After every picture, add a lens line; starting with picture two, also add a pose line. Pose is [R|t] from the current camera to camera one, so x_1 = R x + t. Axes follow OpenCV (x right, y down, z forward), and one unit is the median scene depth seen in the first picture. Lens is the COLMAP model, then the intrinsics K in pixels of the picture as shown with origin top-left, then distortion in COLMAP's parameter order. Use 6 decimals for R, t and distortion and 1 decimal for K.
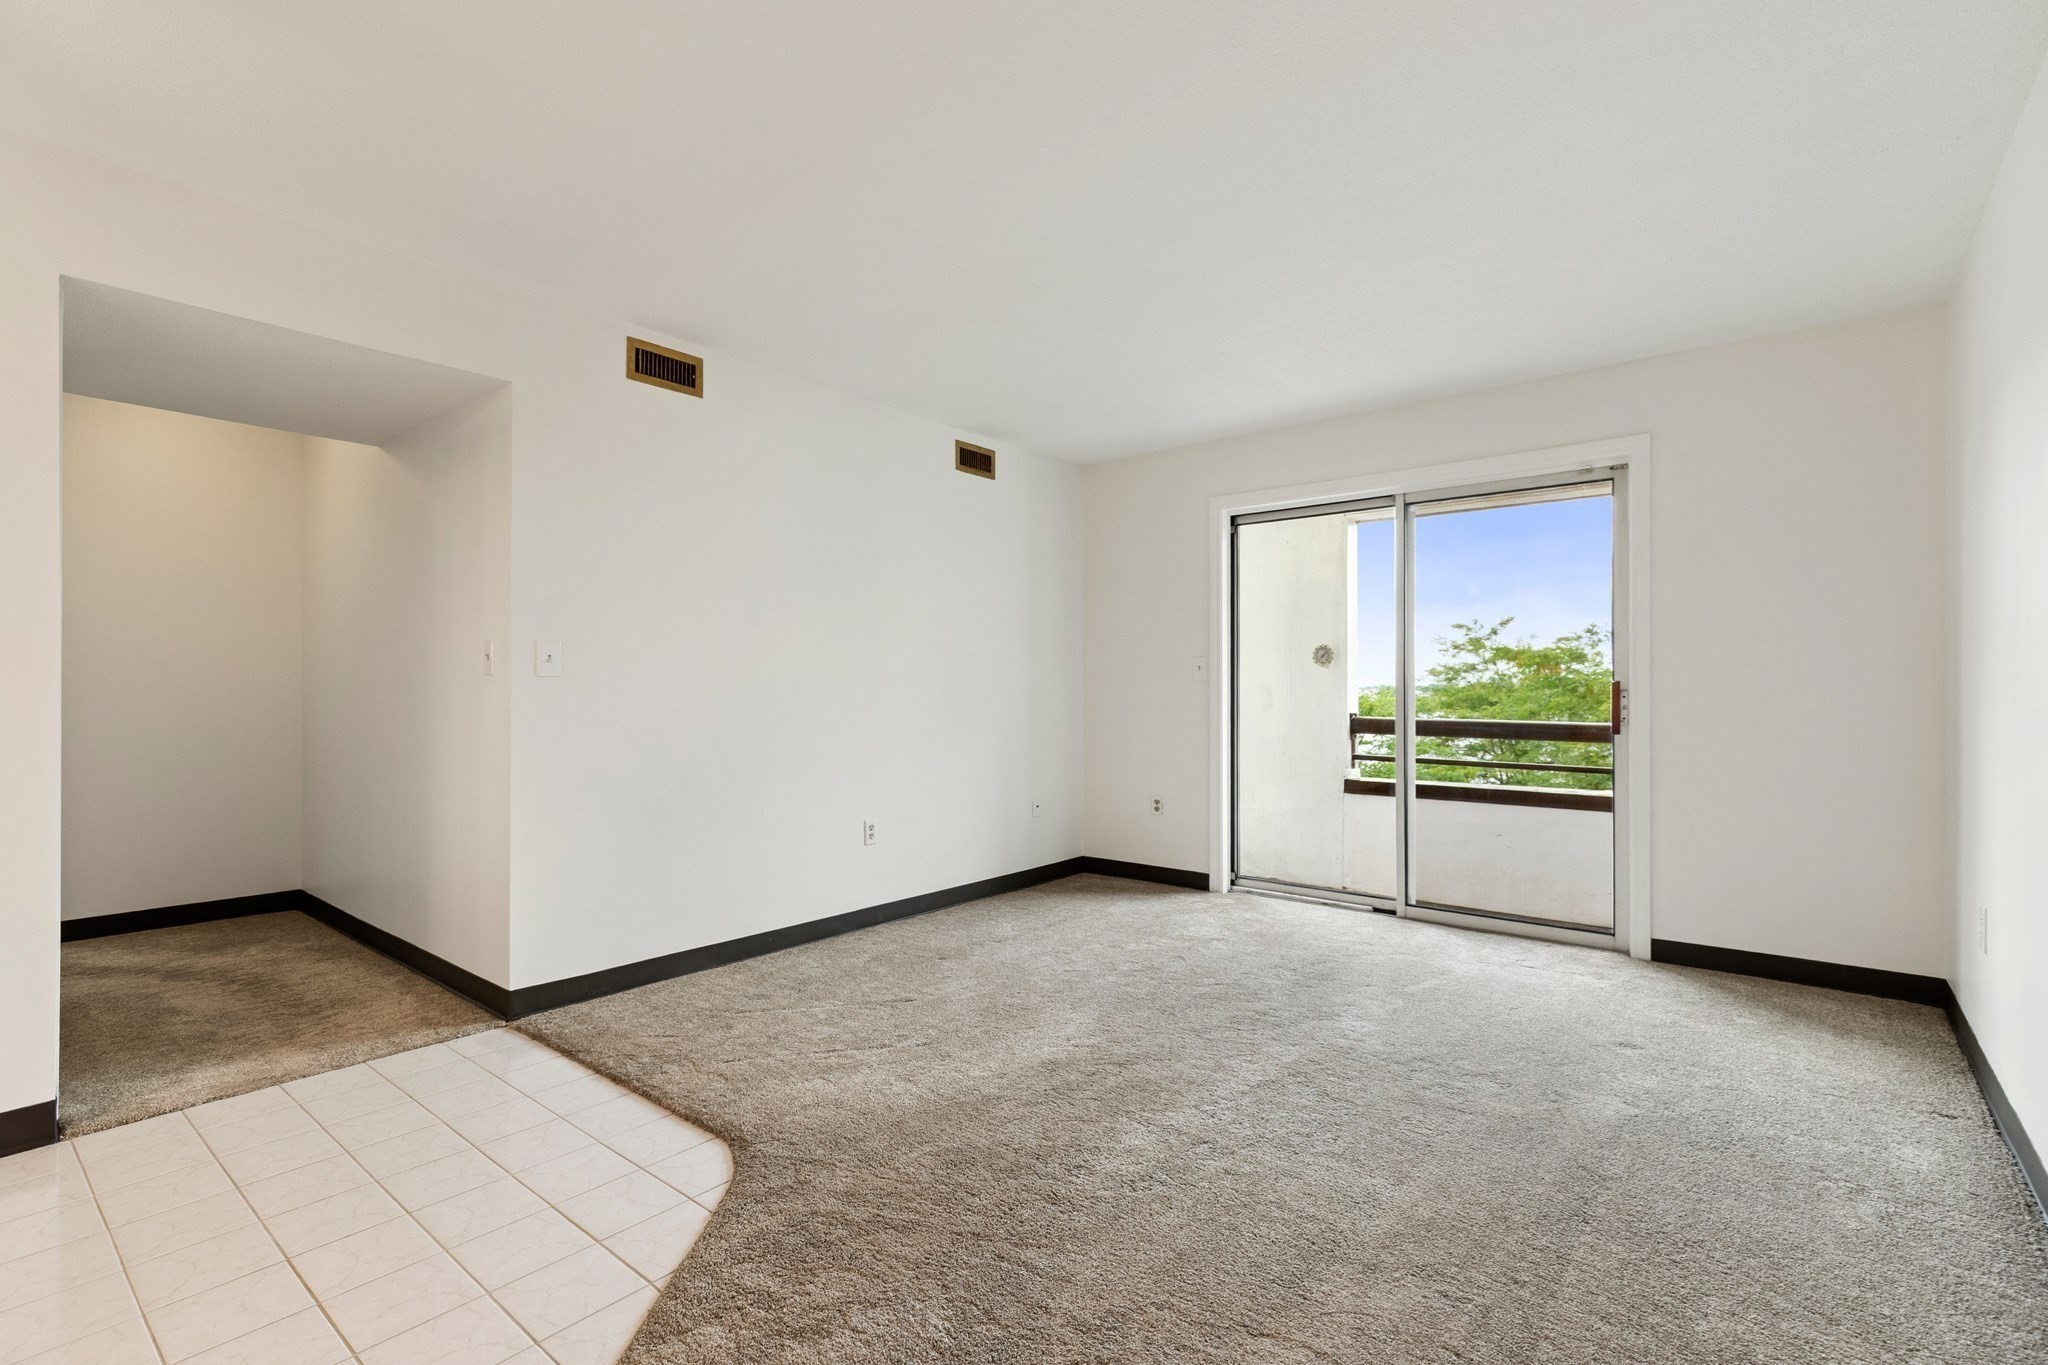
lens RADIAL K [[939.0, 0, 1013.5], [0, 939.0, 684.7], [0, 0, 1]] dist [0.009907, -0.000303]
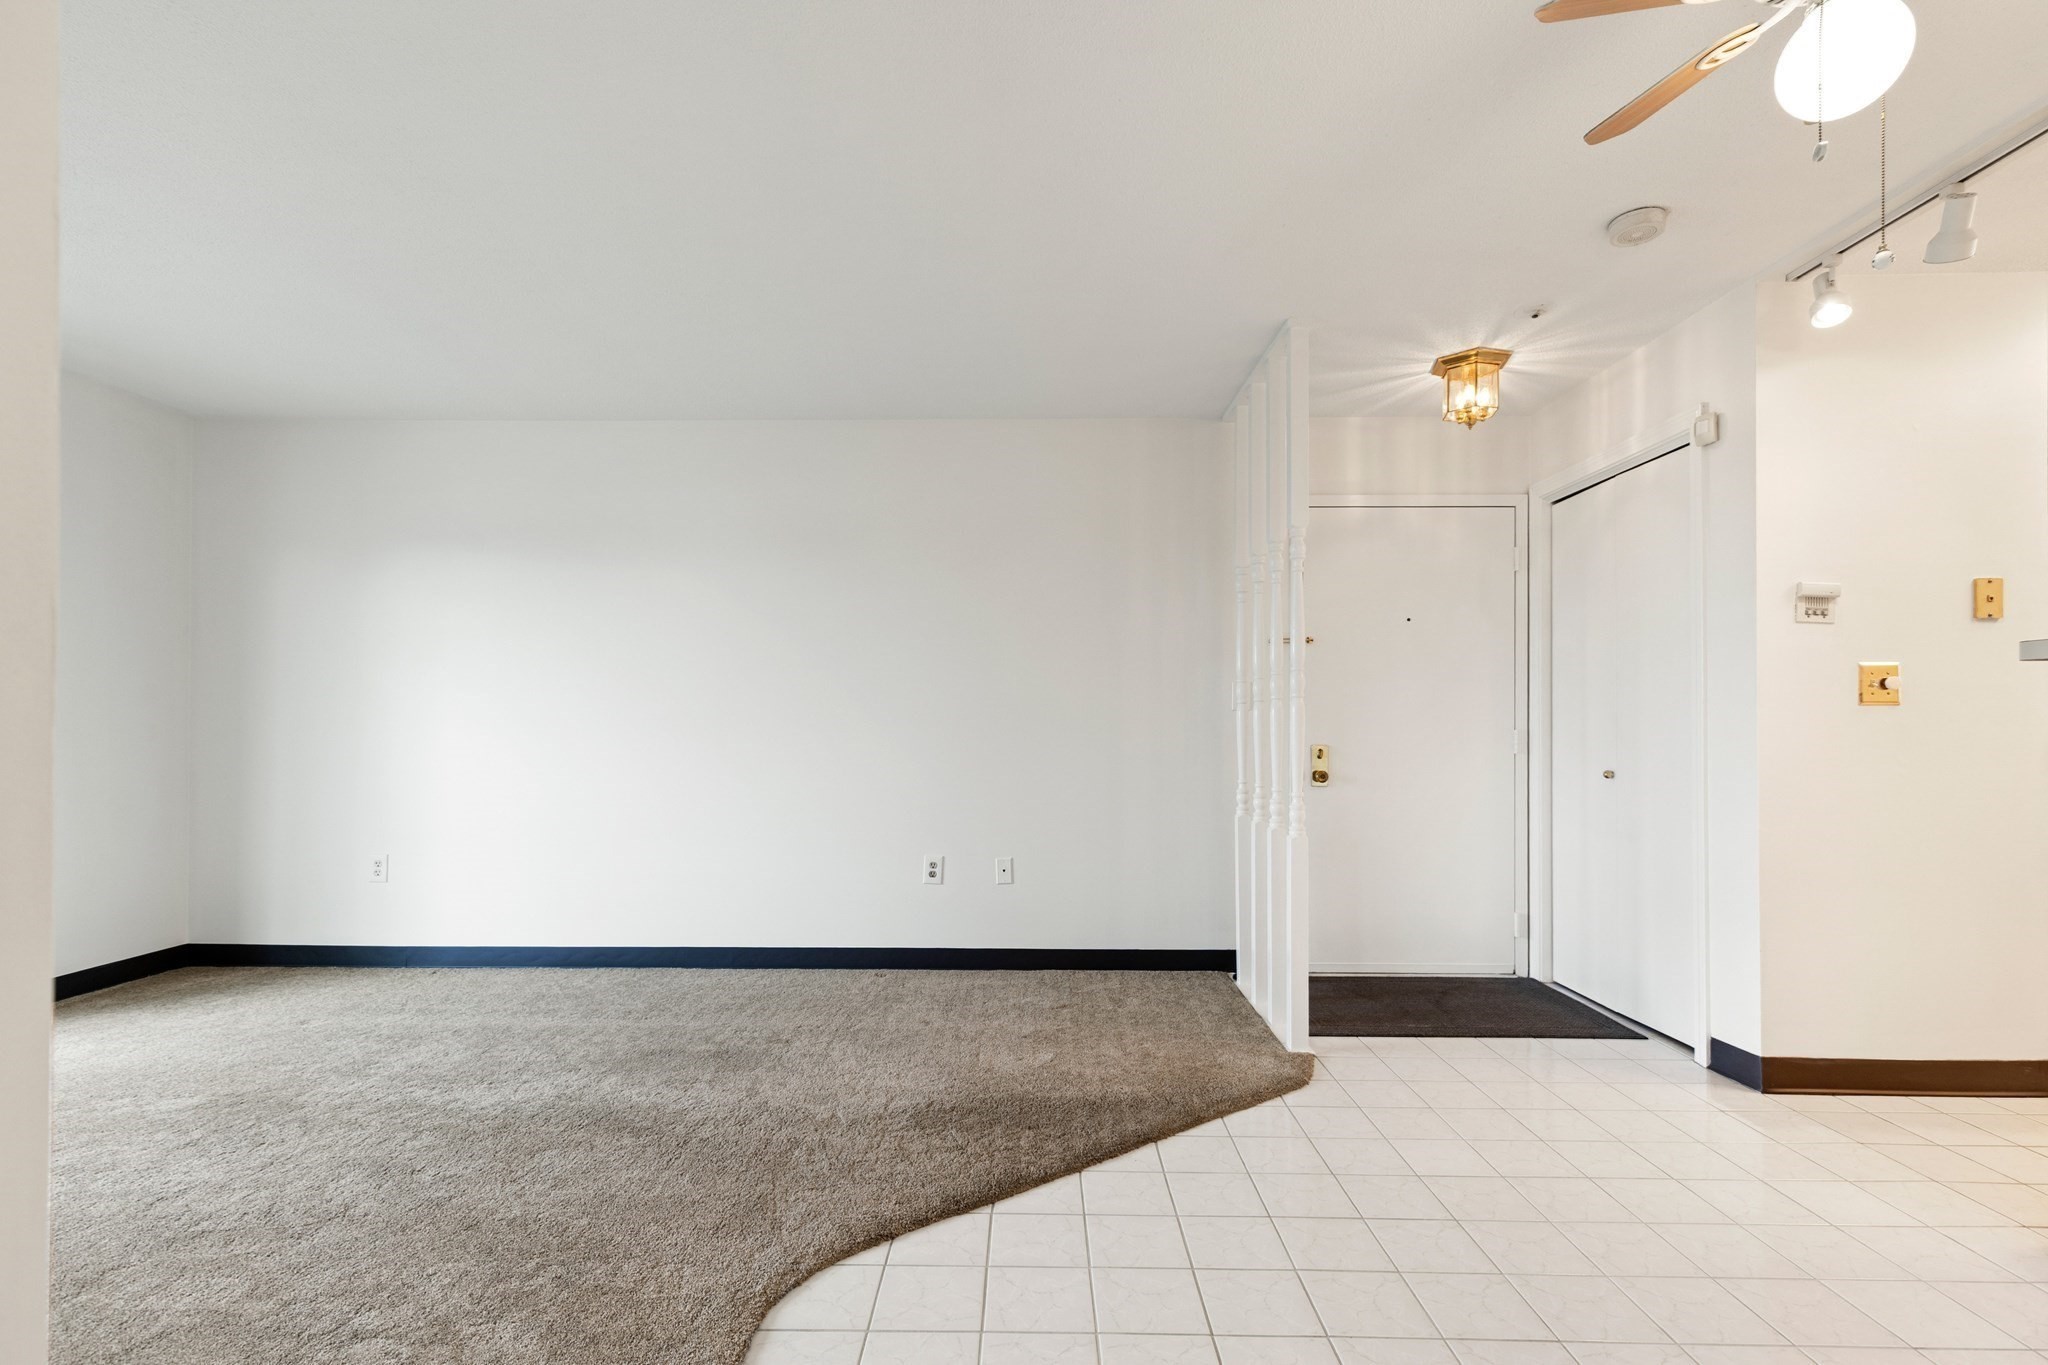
lens RADIAL K [[941.3, 0, 1018.7], [0, 941.3, 725.6], [0, 0, 1]] dist [0.009182, 0.000048]
pose [[-0.631272, -0.001089, 0.775561, -0.598701], [-0.010046, 0.999927, -0.006772, 0.011219], [-0.775497, -0.012066, -0.631236, 0.780293]]
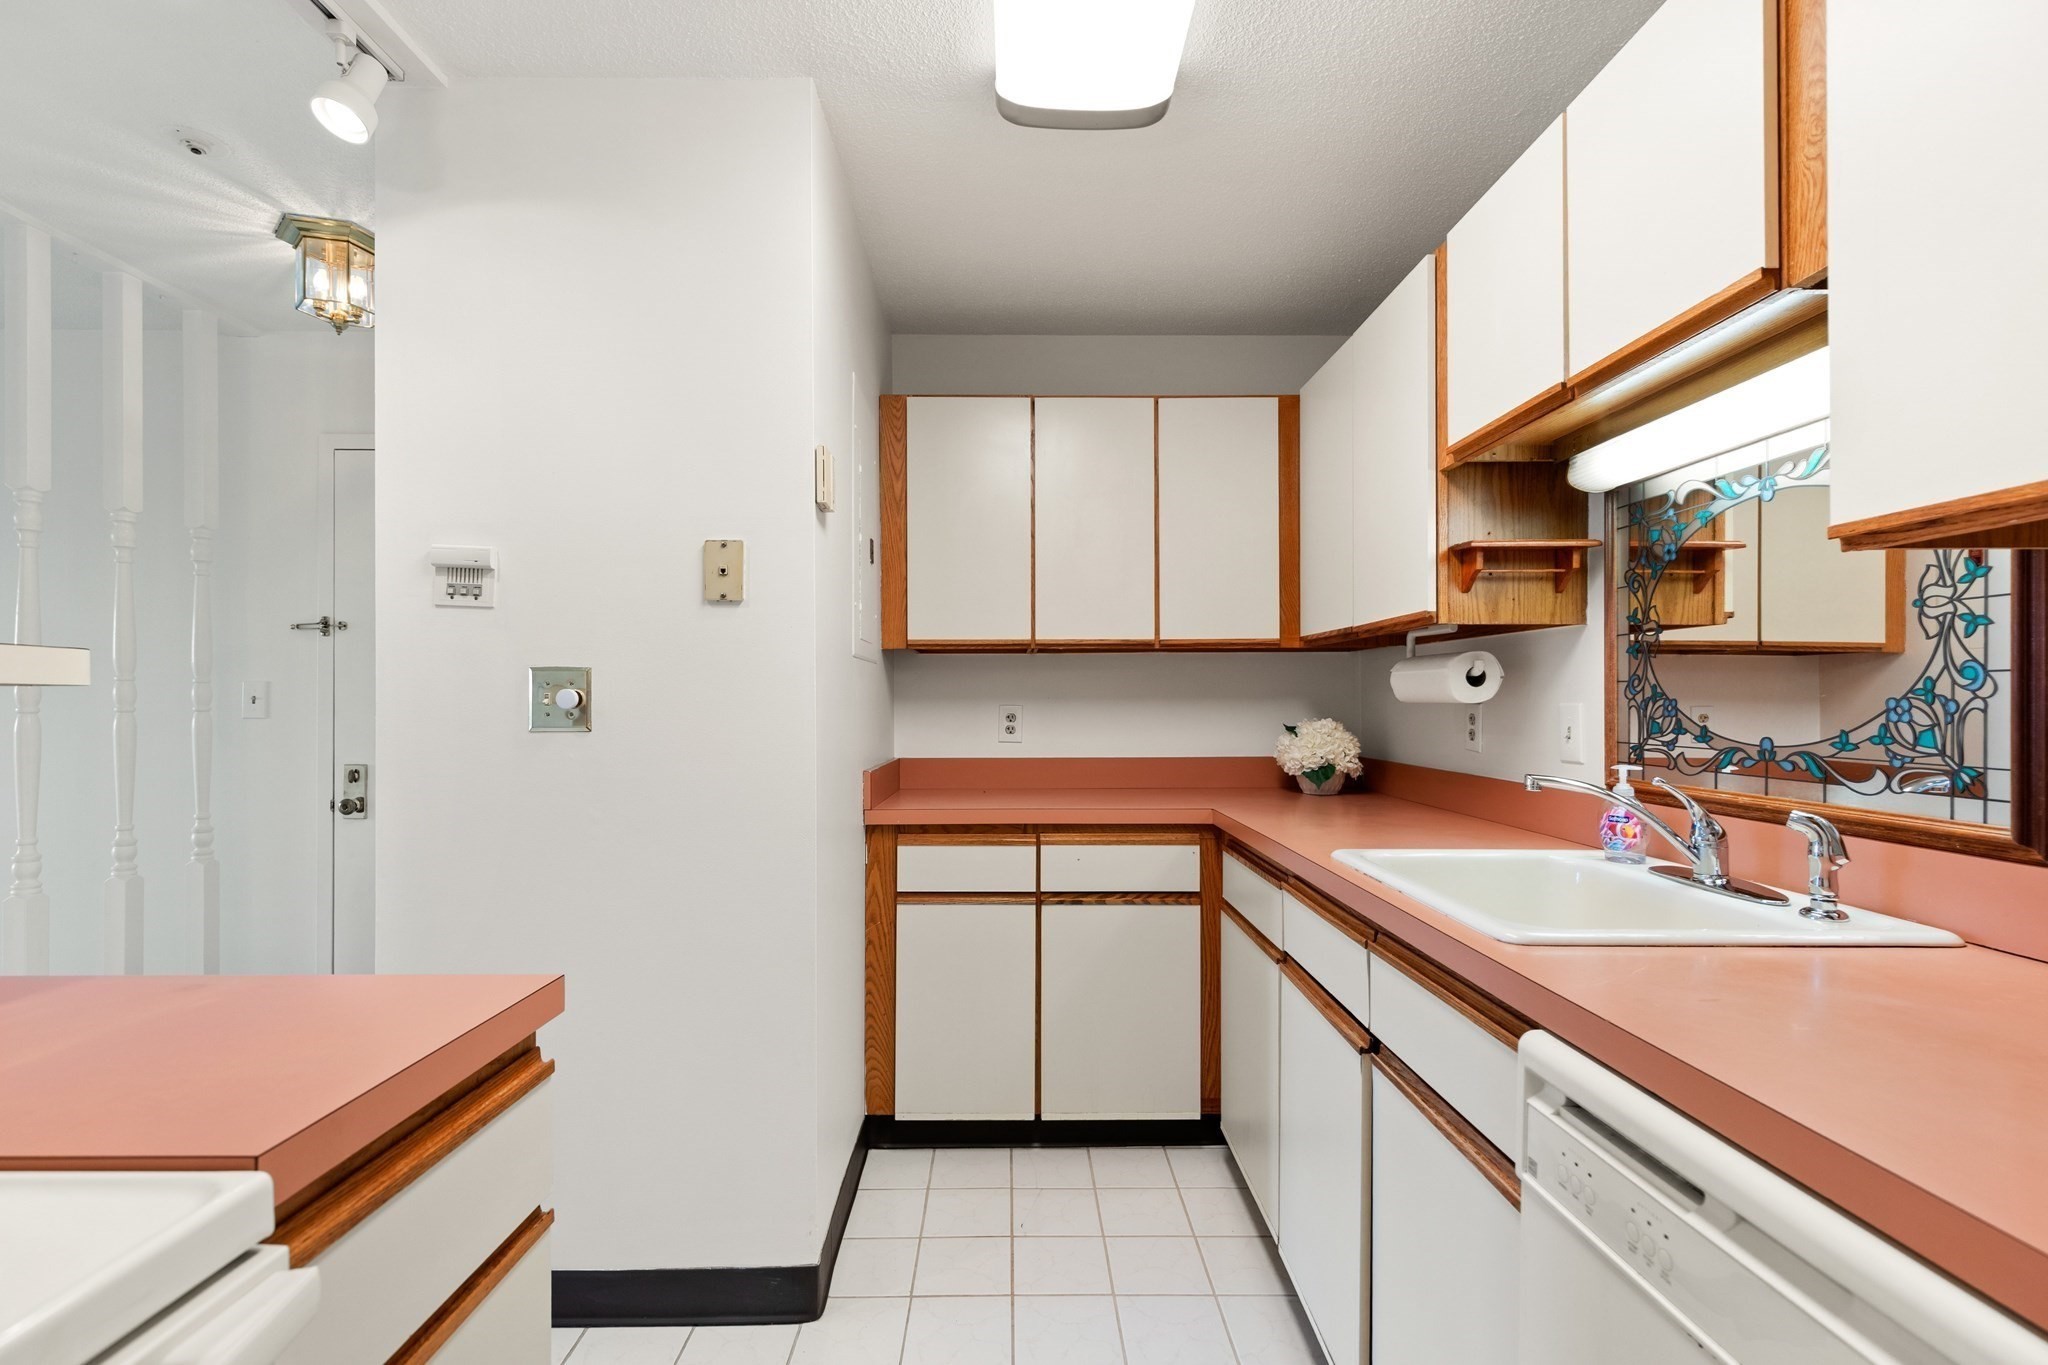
lens RADIAL K [[928.8, 0, 1015.2], [0, 928.8, 700.6], [0, 0, 1]] dist [0.006348, -0.000116]
pose [[-0.646429, -0.000197, 0.762974, -0.957360], [-0.006444, 0.999966, -0.005202, -0.030887], [-0.762947, -0.008280, -0.646408, -0.058645]]
